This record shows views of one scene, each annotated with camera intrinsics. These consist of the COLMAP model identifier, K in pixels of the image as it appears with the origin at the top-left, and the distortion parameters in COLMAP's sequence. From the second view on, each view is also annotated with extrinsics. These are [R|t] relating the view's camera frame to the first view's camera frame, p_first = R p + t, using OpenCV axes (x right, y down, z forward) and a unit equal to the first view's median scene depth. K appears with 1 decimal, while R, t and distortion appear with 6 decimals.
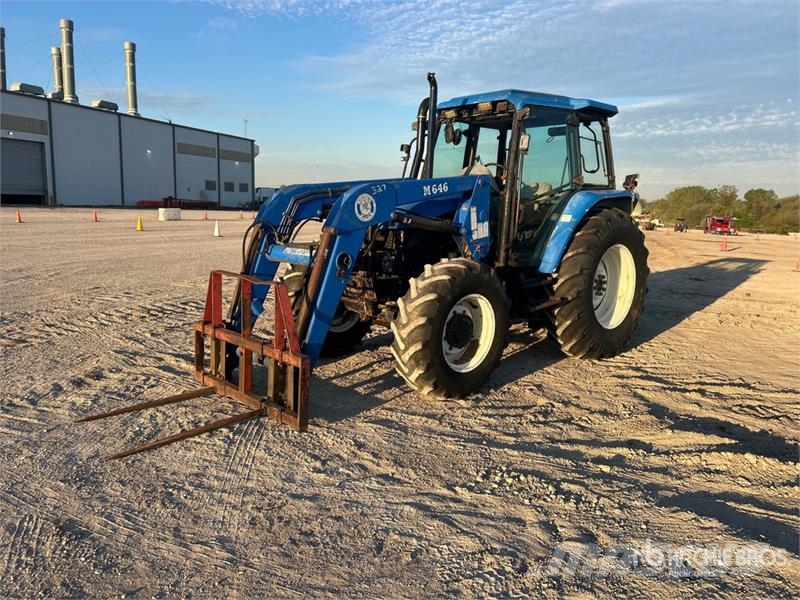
lens RADIAL K [[603.3, 0, 398.4], [0, 603.3, 305.5], [0, 0, 1]] dist [0.049076, -0.043228]
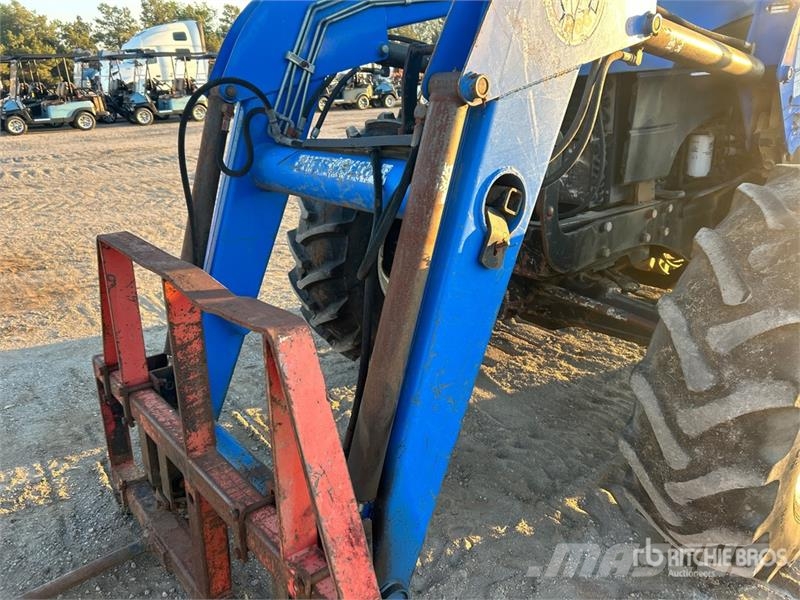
lens RADIAL K [[603.3, 0, 392.2], [0, 603.3, 304.2], [0, 0, 1]] dist [0.049076, -0.043228]
pose [[0.996652, -0.030602, -0.075814, -0.118288], [0.044552, 0.980815, 0.189780, -0.080595], [0.068552, -0.192522, 0.978895, 0.703937]]
